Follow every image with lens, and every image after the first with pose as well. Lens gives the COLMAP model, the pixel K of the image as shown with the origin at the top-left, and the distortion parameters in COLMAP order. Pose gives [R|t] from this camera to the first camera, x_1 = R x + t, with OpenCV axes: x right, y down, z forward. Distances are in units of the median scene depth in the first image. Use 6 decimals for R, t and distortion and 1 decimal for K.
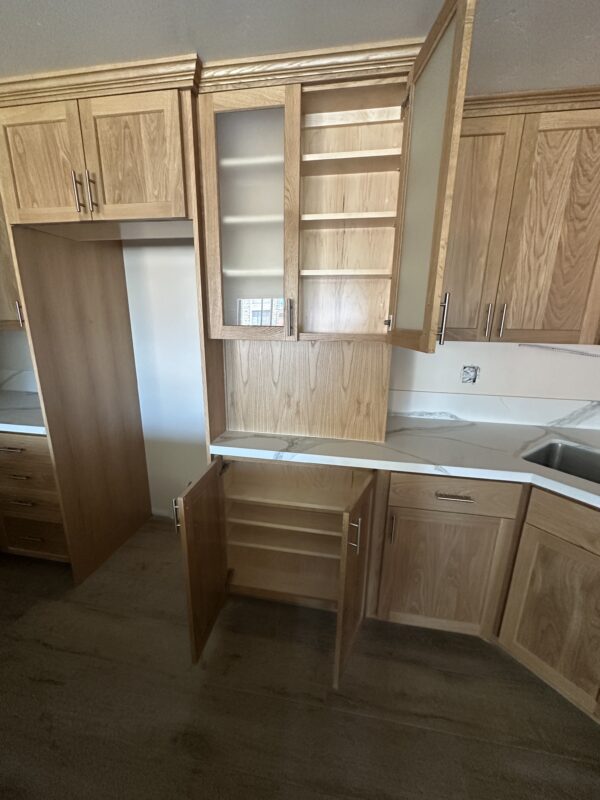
lens RADIAL K [[319.4, 0, 299.0], [0, 319.4, 399.2], [0, 0, 1]] dist [-0.002607, 0.000042]
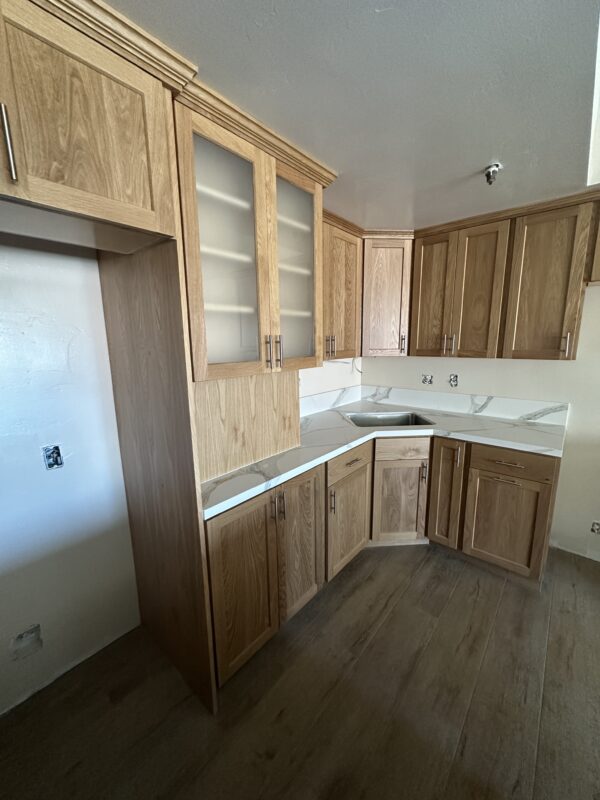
lens RADIAL K [[319.4, 0, 299.0], [0, 319.4, 399.2], [0, 0, 1]] dist [-0.002607, 0.000042]
pose [[0.515509, -0.180017, 0.837762, -0.845958], [0.232150, 0.970460, 0.065679, -0.138263], [-0.824837, 0.160628, 0.542072, 0.335469]]
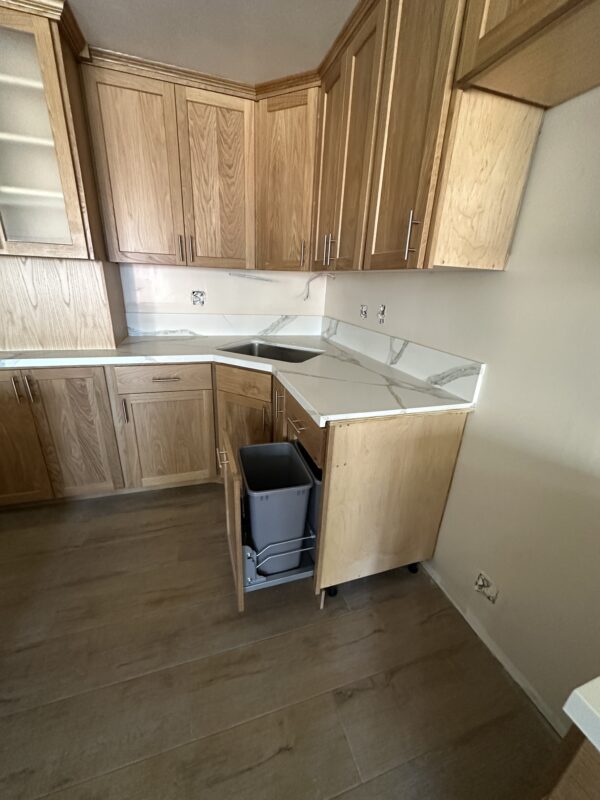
lens RADIAL K [[319.4, 0, 299.0], [0, 319.4, 399.2], [0, 0, 1]] dist [-0.002607, 0.000042]
pose [[0.887693, -0.137356, 0.439470, 0.368386], [0.083817, 0.986725, 0.139095, 0.242624], [-0.452742, -0.086639, 0.887422, -0.485081]]
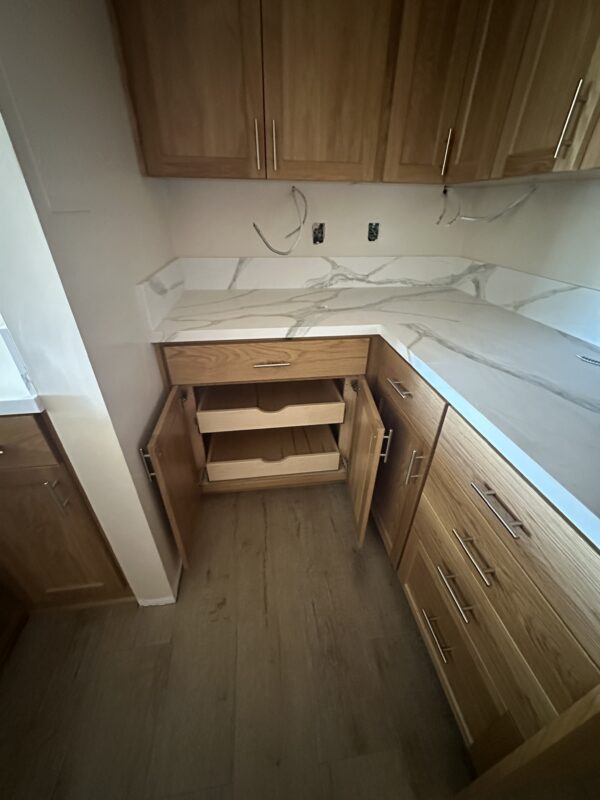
lens RADIAL K [[319.4, 0, 299.0], [0, 319.4, 399.2], [0, 0, 1]] dist [-0.002607, 0.000042]
pose [[0.303939, 0.483168, -0.821078, -0.910293], [-0.243918, 0.872591, 0.423190, -0.074673], [0.920937, 0.071652, 0.383068, 0.777490]]
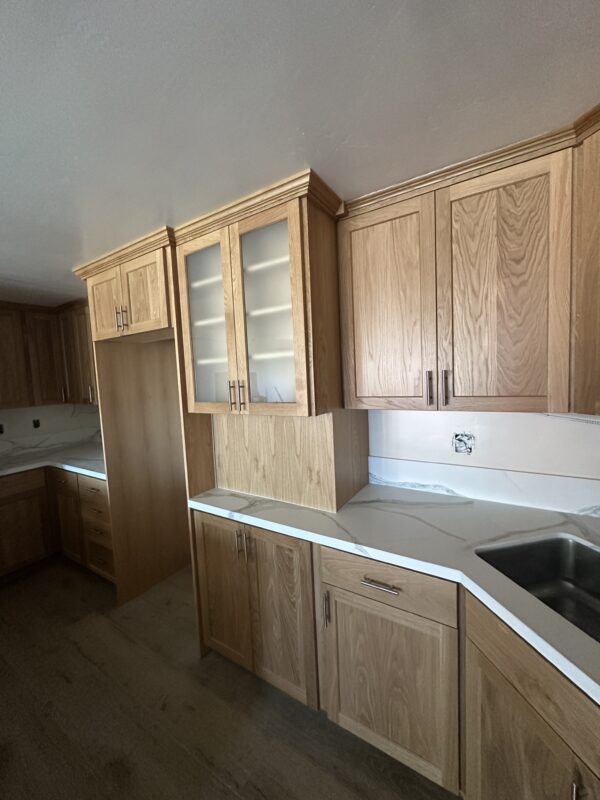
lens RADIAL K [[319.4, 0, 299.0], [0, 319.4, 399.2], [0, 0, 1]] dist [-0.002607, 0.000042]
pose [[0.921967, -0.029259, -0.386161, 0.620195], [-0.035165, 0.986697, -0.158718, -0.056209], [0.385668, 0.159912, 0.908674, 0.012109]]
